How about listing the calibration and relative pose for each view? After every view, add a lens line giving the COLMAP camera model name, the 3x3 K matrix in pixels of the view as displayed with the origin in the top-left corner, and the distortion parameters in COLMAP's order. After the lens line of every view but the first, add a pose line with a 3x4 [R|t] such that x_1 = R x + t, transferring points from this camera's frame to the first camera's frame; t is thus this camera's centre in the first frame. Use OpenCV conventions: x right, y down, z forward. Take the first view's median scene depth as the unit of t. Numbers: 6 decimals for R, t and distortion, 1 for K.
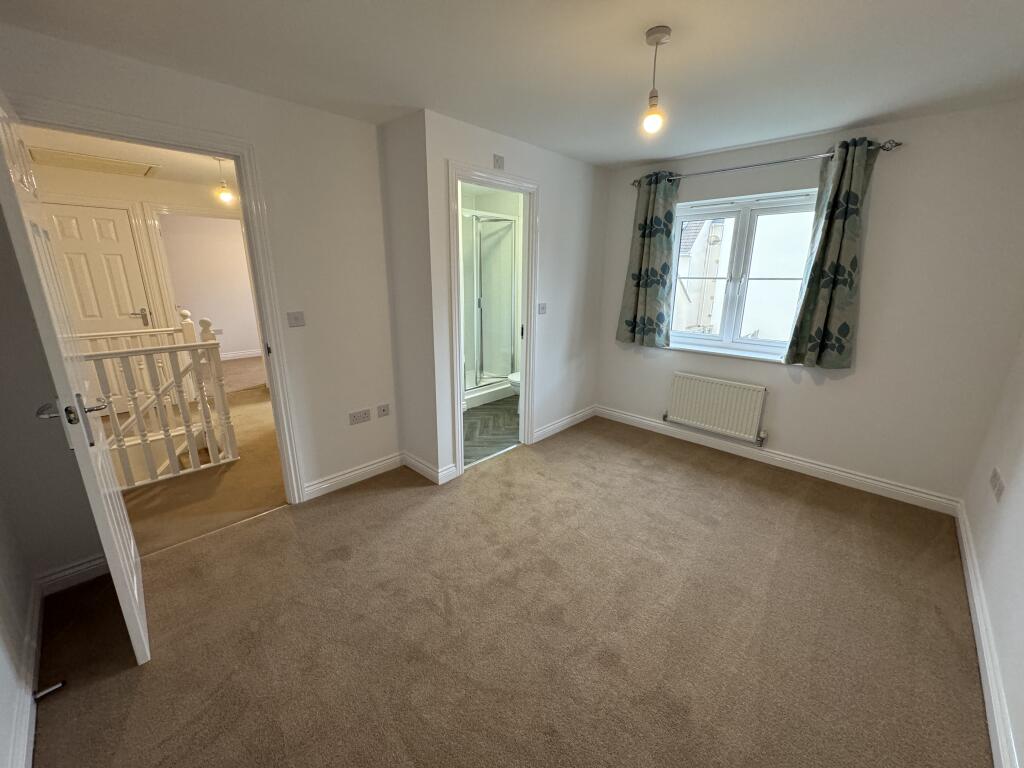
lens RADIAL K [[407.5, 0, 512.0], [0, 407.5, 384.0], [0, 0, 1]] dist [-0.002193, -0.000447]
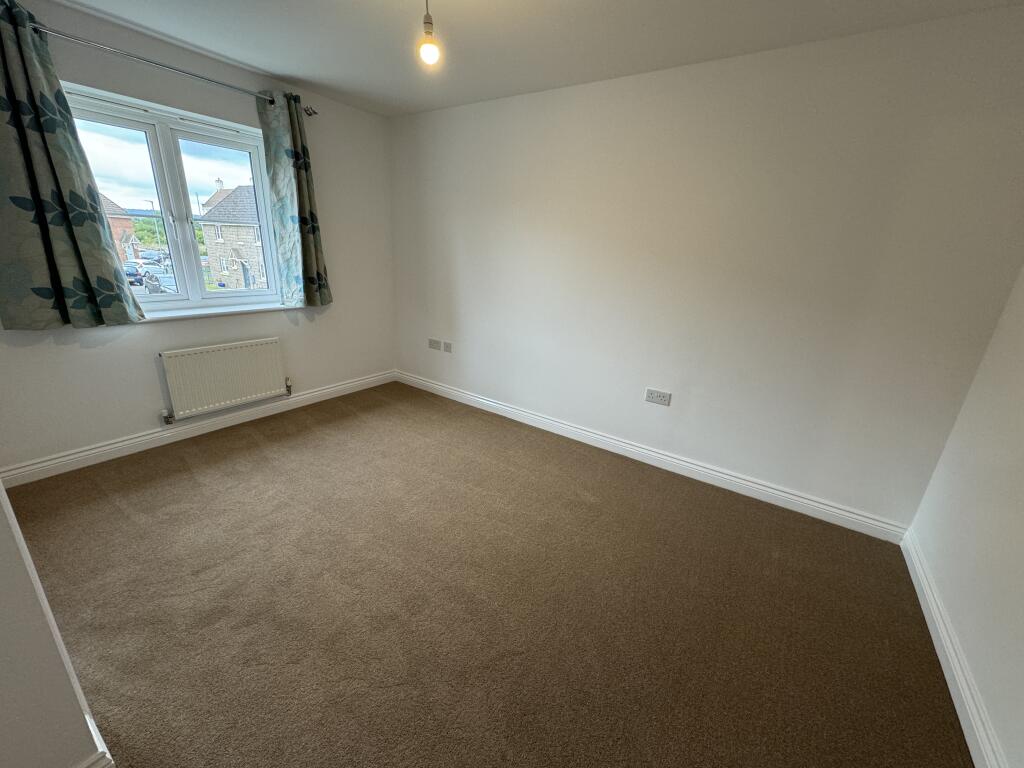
lens RADIAL K [[407.5, 0, 512.0], [0, 407.5, 384.0], [0, 0, 1]] dist [-0.002193, -0.000447]
pose [[-0.158913, -0.326081, 0.931889, -0.451794], [0.206756, 0.911963, 0.354366, -0.127490], [-0.965401, 0.248987, -0.077503, 0.590534]]
